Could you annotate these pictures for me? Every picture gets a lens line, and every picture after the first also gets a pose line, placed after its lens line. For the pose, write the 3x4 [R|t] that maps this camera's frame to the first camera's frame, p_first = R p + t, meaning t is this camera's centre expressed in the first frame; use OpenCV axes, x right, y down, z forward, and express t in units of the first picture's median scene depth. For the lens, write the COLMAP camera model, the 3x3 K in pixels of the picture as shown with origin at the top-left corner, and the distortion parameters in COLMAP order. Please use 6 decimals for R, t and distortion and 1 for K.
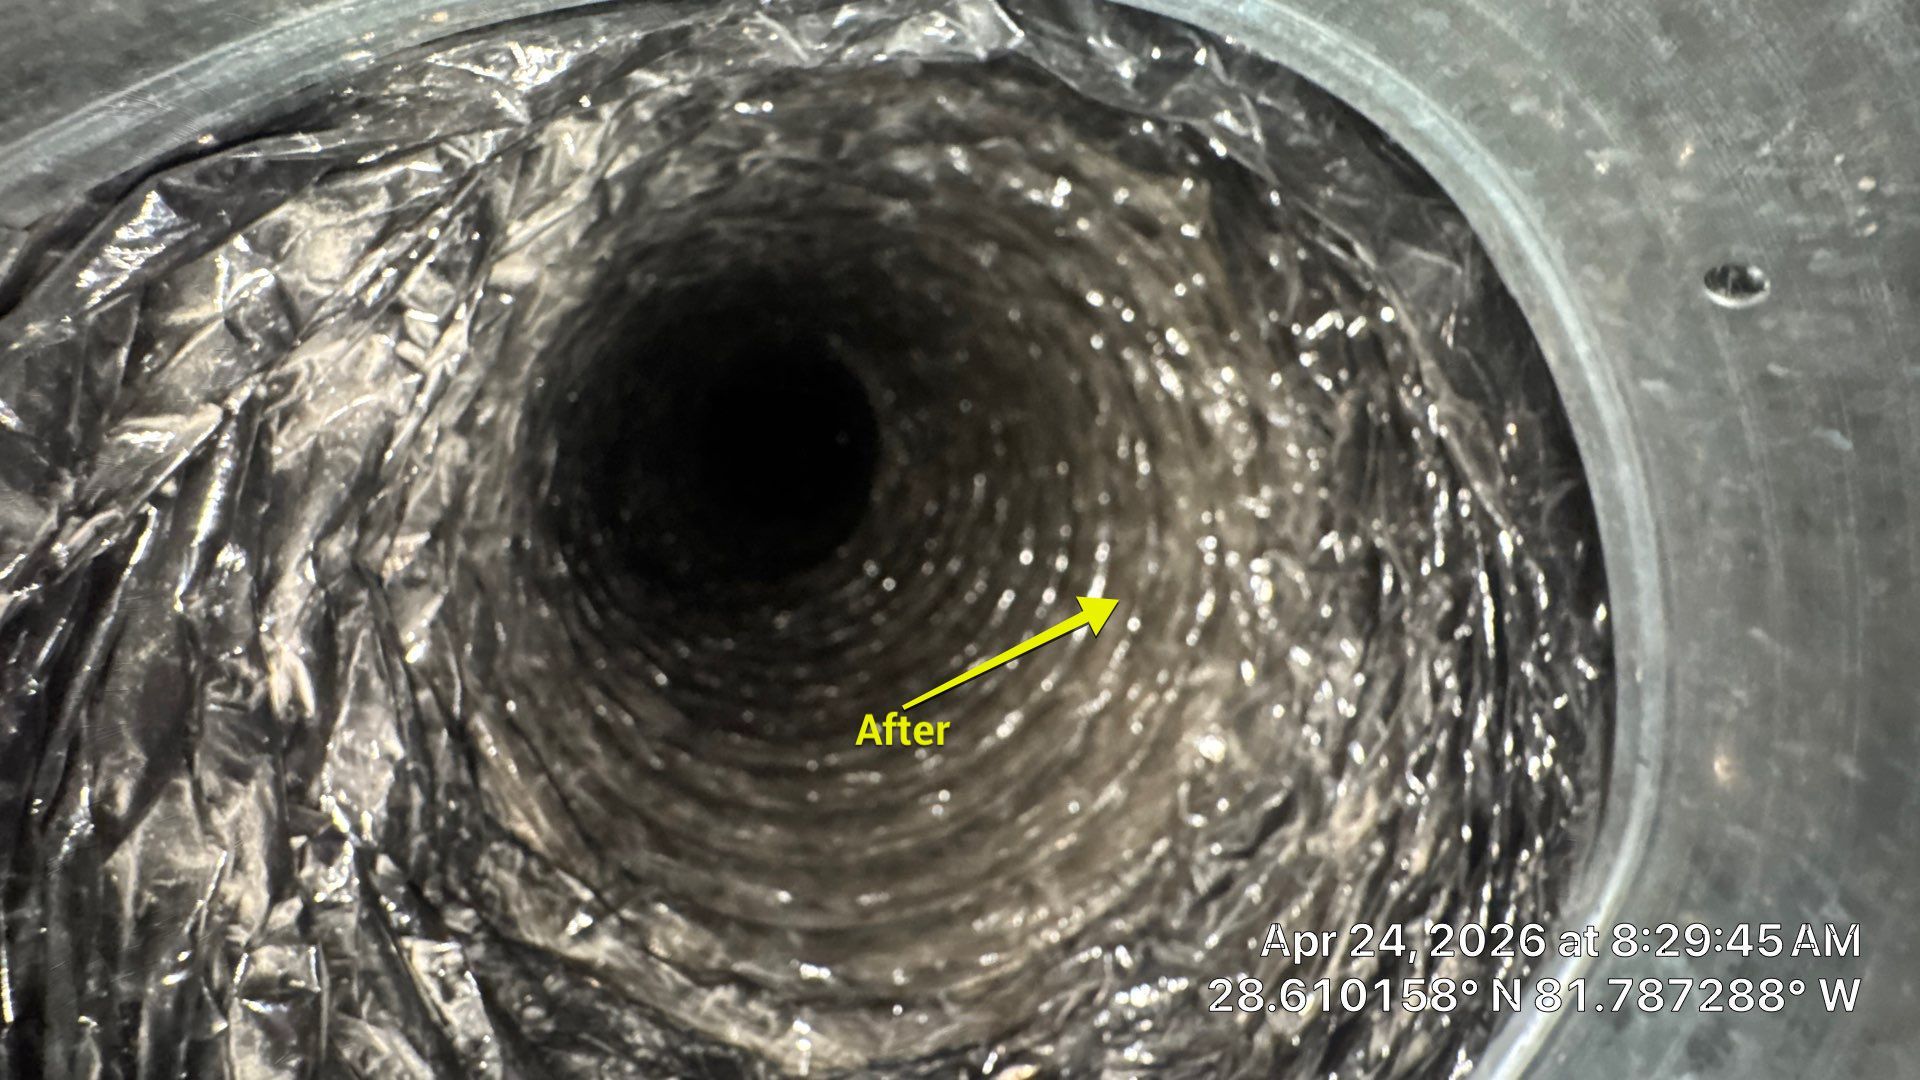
lens RADIAL K [[783.7, 0, 960.0], [0, 783.7, 540.0], [0, 0, 1]] dist [-0.016234, -0.000143]
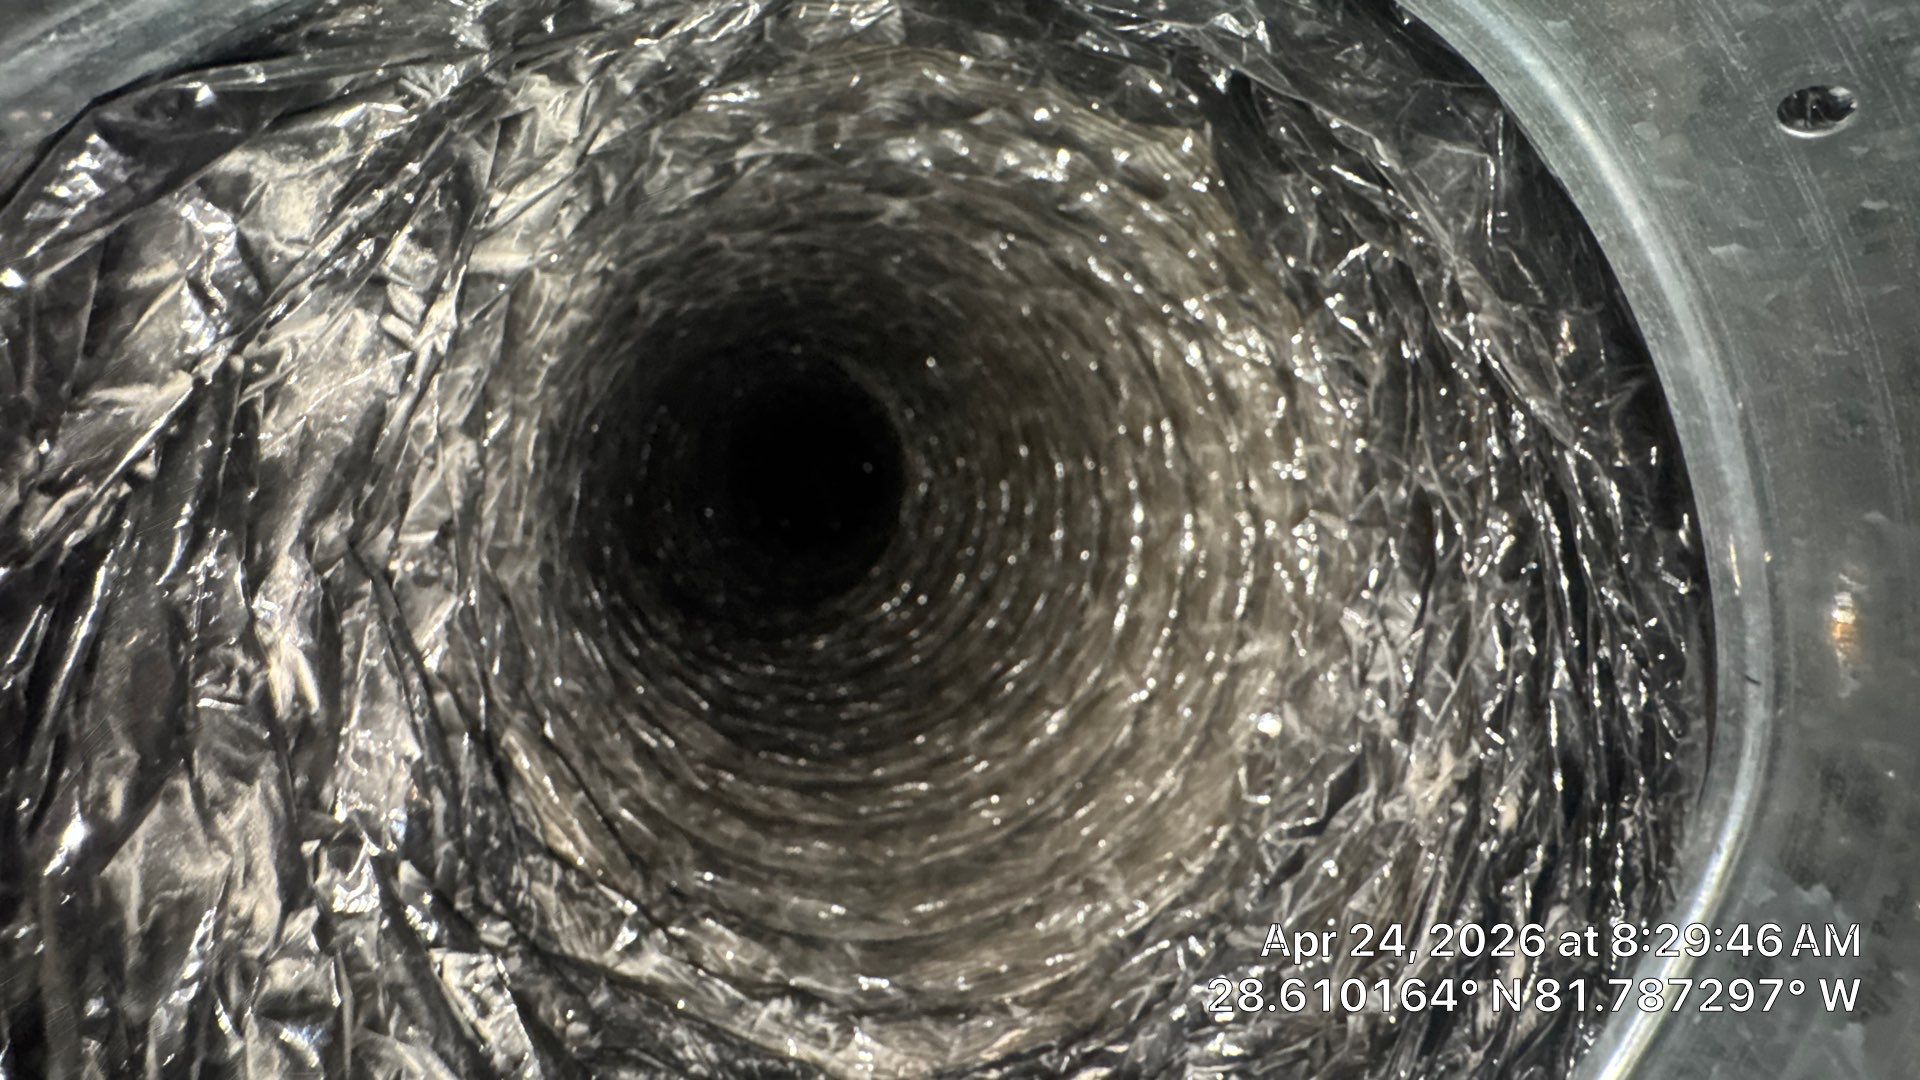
lens RADIAL K [[776.9, 0, 960.0], [0, 776.9, 540.0], [0, 0, 1]] dist [-0.012314, -0.000138]
pose [[0.995789, -0.082374, -0.040228, 0.004873], [0.081110, 0.996188, -0.032104, 0.076169], [0.042719, 0.028706, 0.998675, 0.054950]]
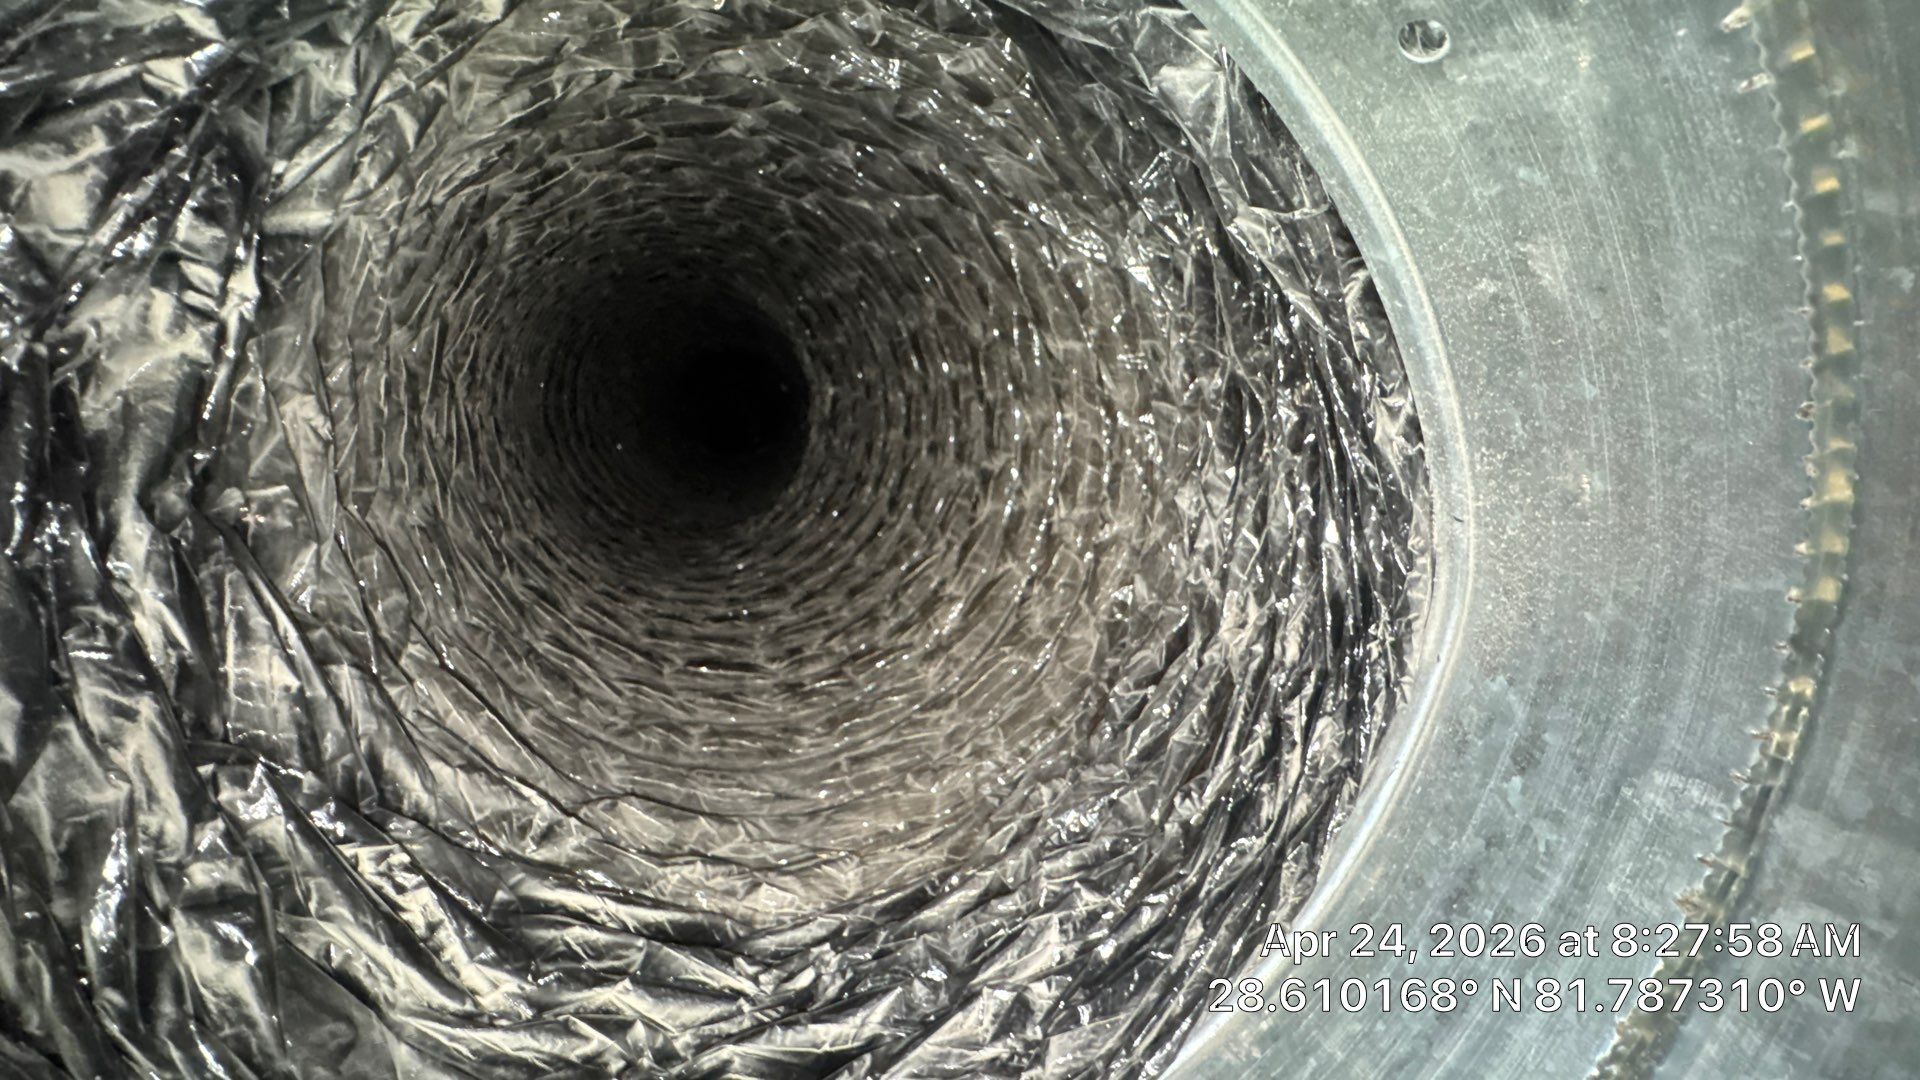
lens RADIAL K [[770.8, 0, 960.6], [0, 770.8, 538.4], [0, 0, 1]] dist [-0.003974, 0.000008]
pose [[0.986672, -0.160436, 0.027190, 0.152526], [0.156967, 0.982437, 0.100893, 0.088561], [-0.042899, -0.095281, 0.994526, -0.066503]]
